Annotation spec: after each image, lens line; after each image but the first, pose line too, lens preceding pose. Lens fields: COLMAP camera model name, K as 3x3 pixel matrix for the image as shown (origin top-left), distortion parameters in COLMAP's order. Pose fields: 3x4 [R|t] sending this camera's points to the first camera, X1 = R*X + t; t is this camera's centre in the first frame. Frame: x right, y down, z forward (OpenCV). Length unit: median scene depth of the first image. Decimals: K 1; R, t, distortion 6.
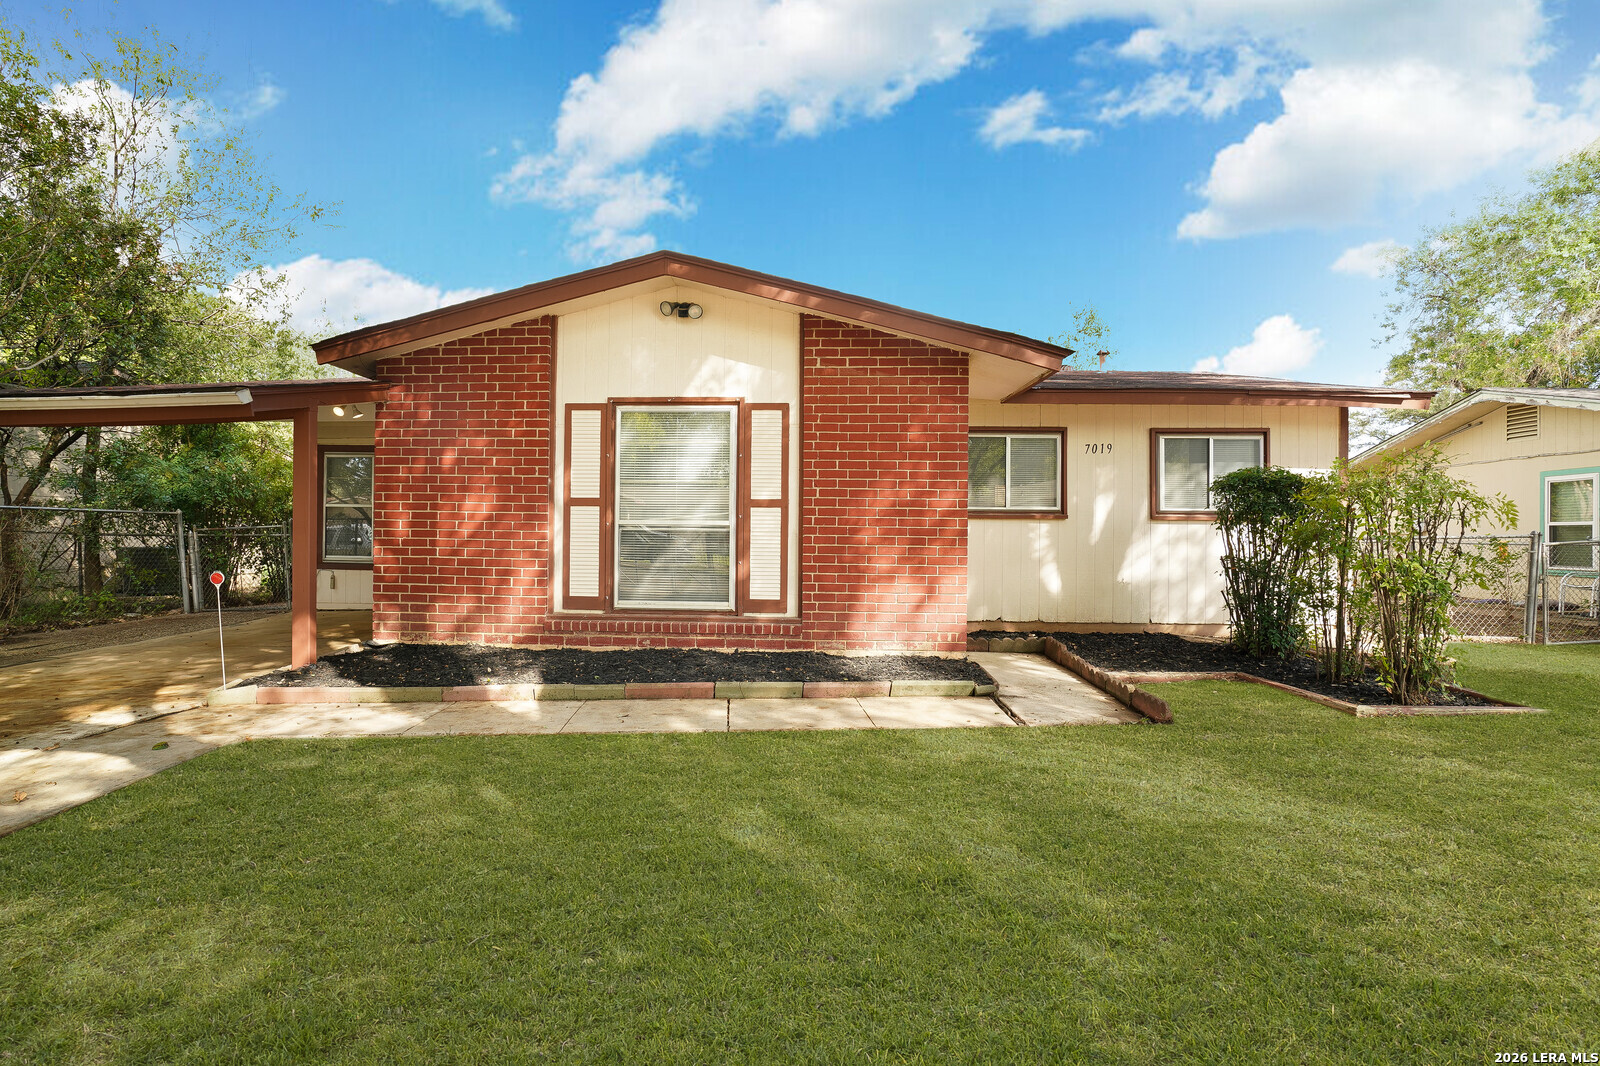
lens RADIAL K [[774.2, 0, 800.0], [0, 774.2, 533.0], [0, 0, 1]] dist [-0.044532, -0.000317]
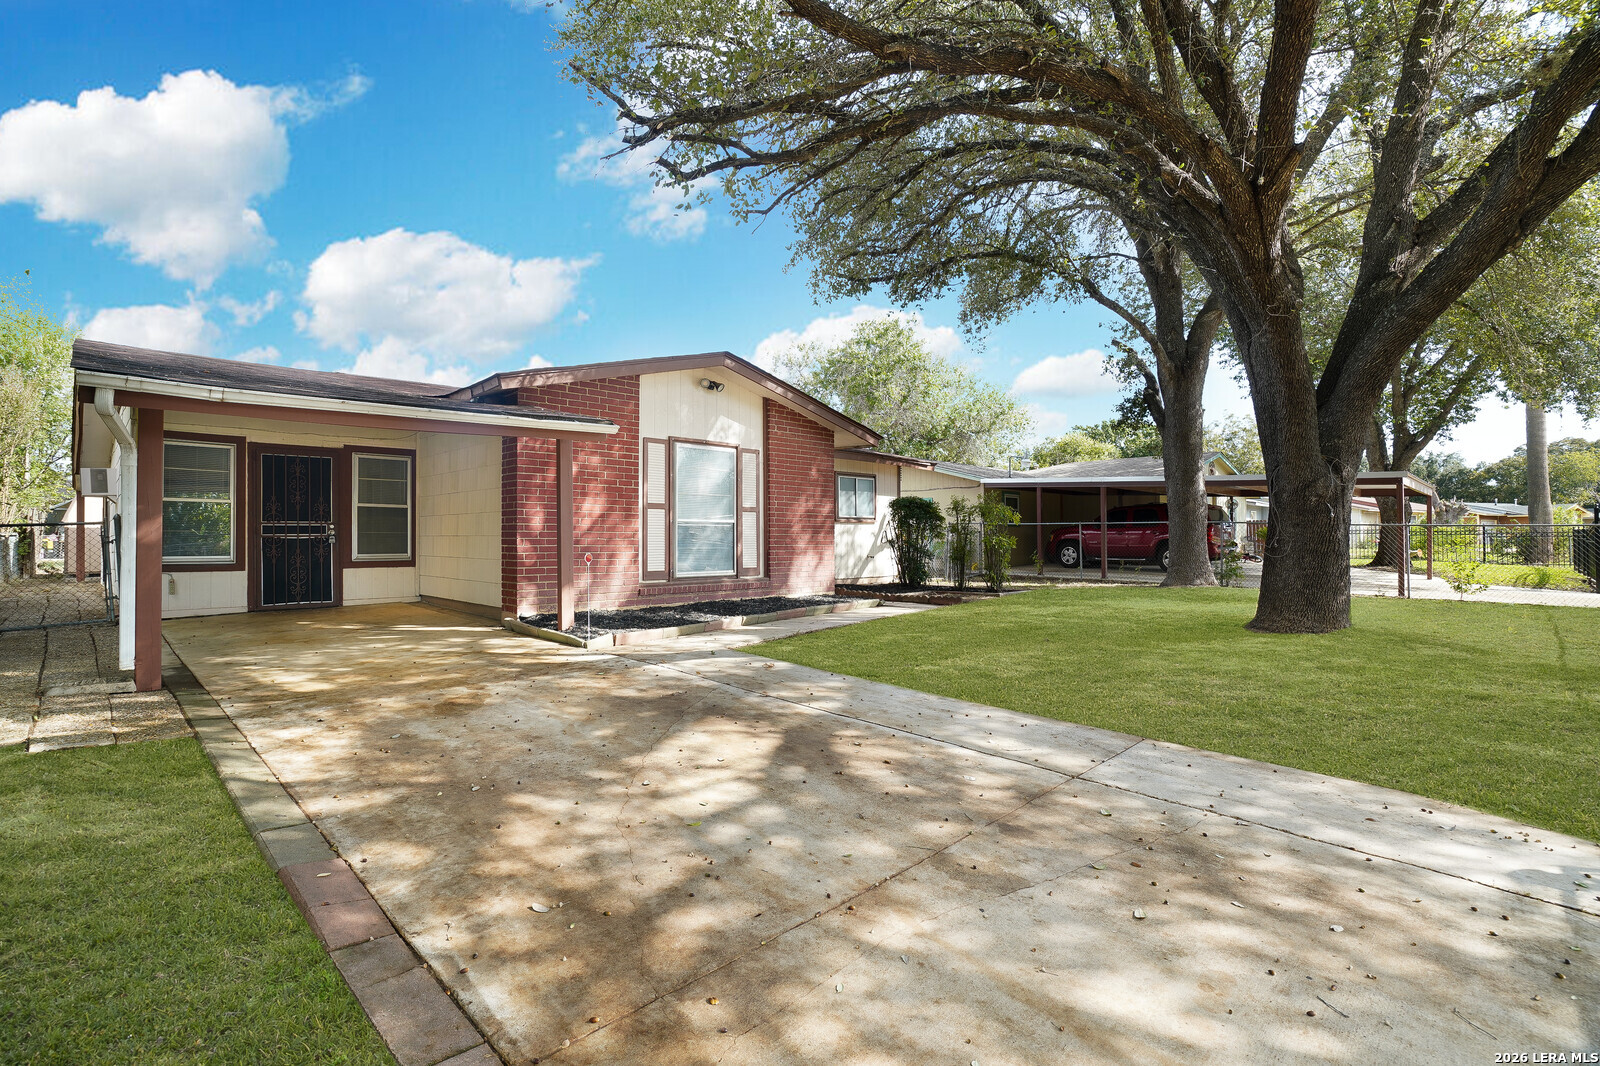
lens RADIAL K [[739.0, 0, 800.0], [0, 739.0, 533.0], [0, 0, 1]] dist [-0.001740, -0.000515]
pose [[0.670678, -0.004391, 0.741736, -1.140131], [0.006543, 0.999979, 0.000003, 0.012615], [-0.741720, 0.004851, 0.670692, -0.140660]]
